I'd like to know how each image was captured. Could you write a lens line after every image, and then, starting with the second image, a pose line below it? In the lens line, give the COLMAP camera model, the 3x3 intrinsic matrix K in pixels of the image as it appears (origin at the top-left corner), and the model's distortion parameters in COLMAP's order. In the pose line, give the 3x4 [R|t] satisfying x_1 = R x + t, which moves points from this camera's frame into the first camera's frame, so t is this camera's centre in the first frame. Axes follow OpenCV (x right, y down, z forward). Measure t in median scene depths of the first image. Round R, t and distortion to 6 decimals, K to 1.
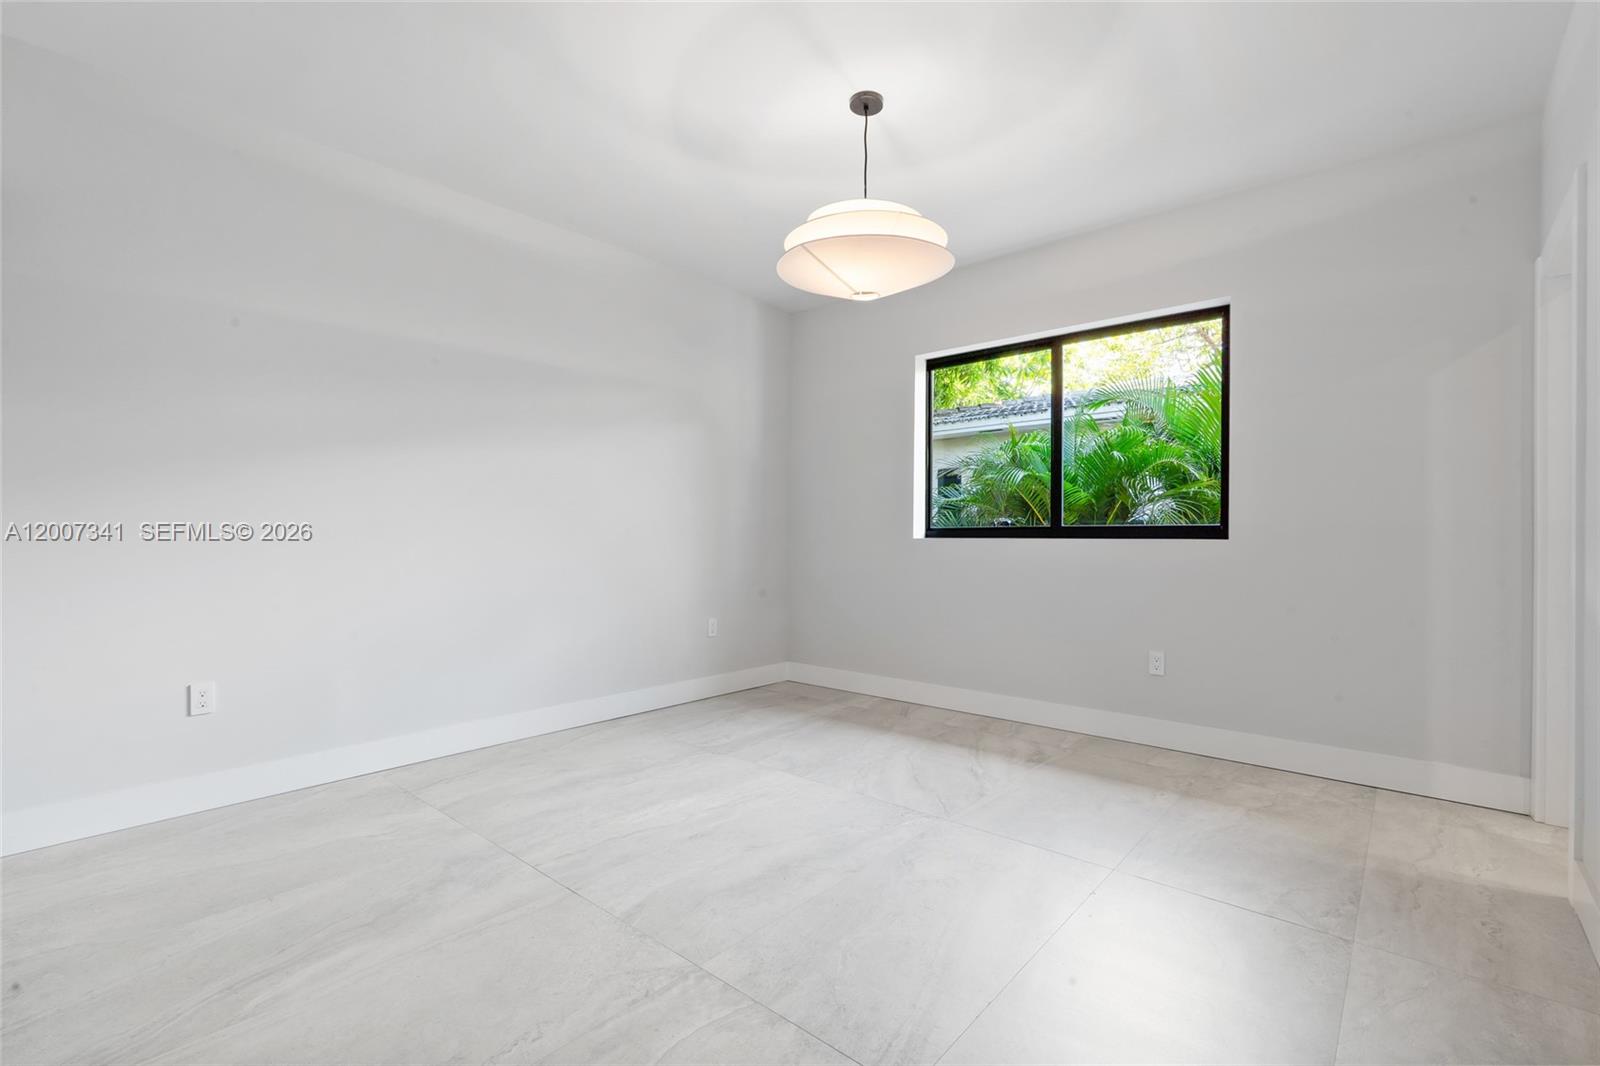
lens RADIAL K [[728.9, 0, 799.7], [0, 728.9, 535.5], [0, 0, 1]] dist [0.002292, 0.000107]
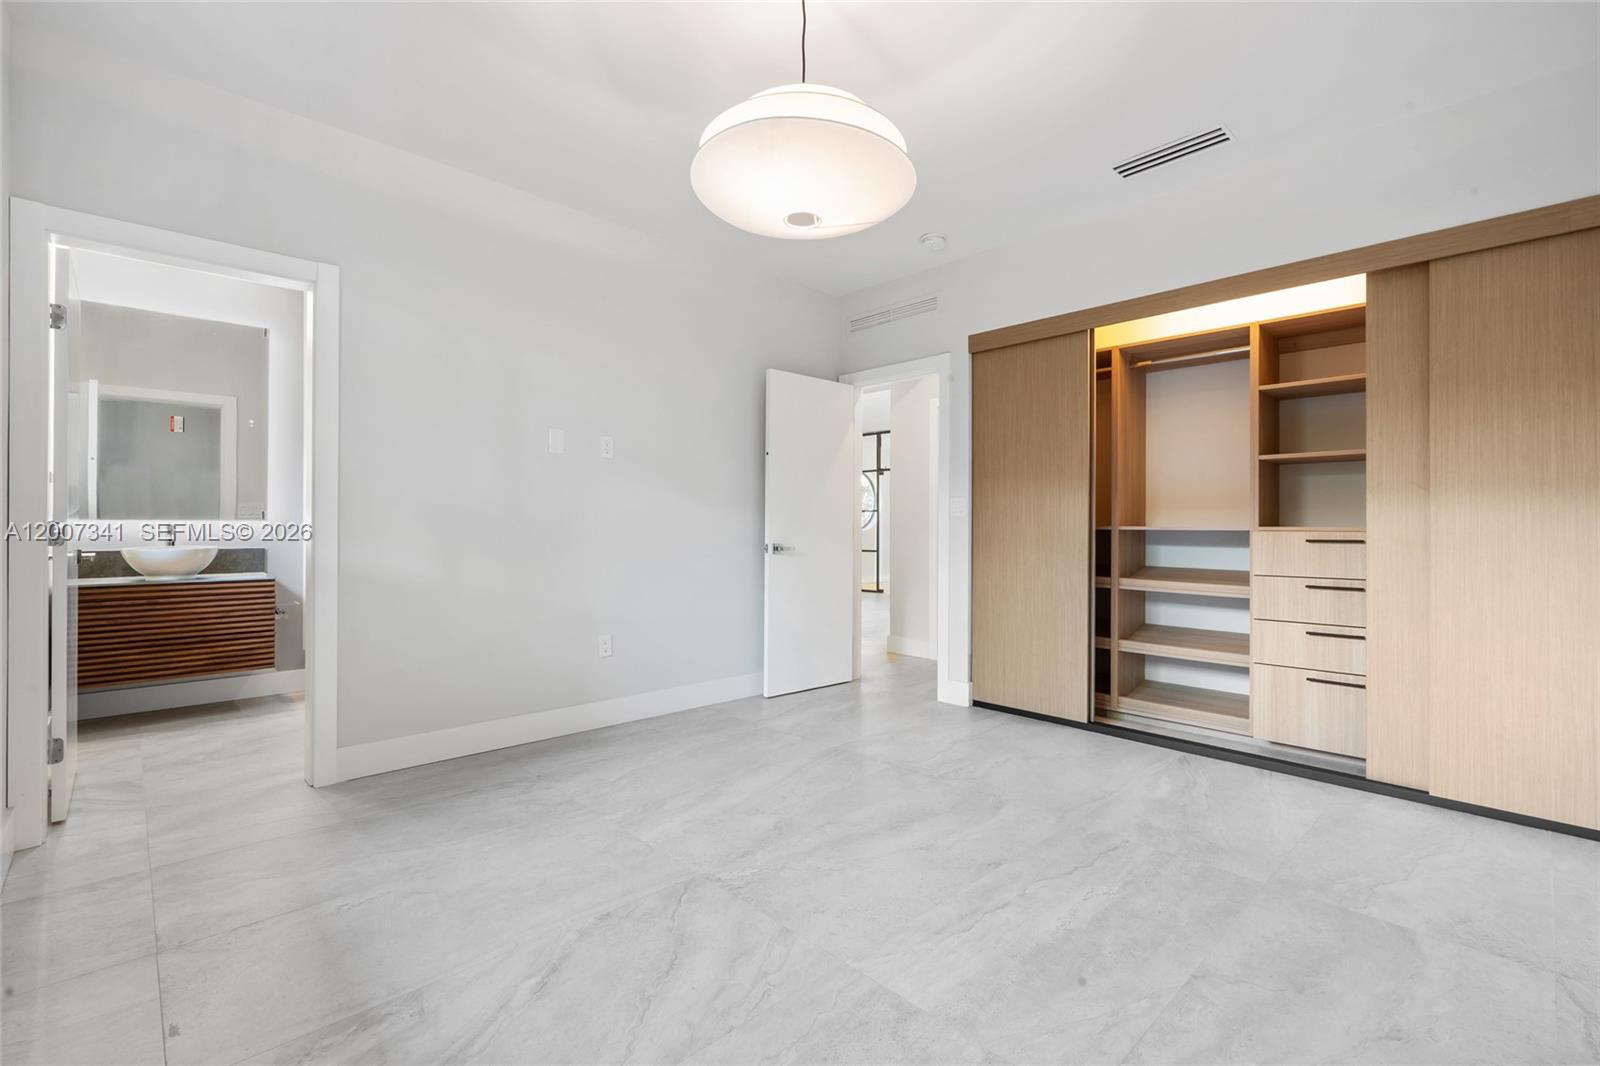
lens RADIAL K [[728.9, 0, 800.4], [0, 728.9, 529.6], [0, 0, 1]] dist [0.002292, 0.000107]
pose [[-0.995629, -0.007507, 0.093094, 0.015670], [-0.007695, 0.999969, -0.001659, 0.004268], [-0.093079, -0.002368, -0.995656, 1.921228]]
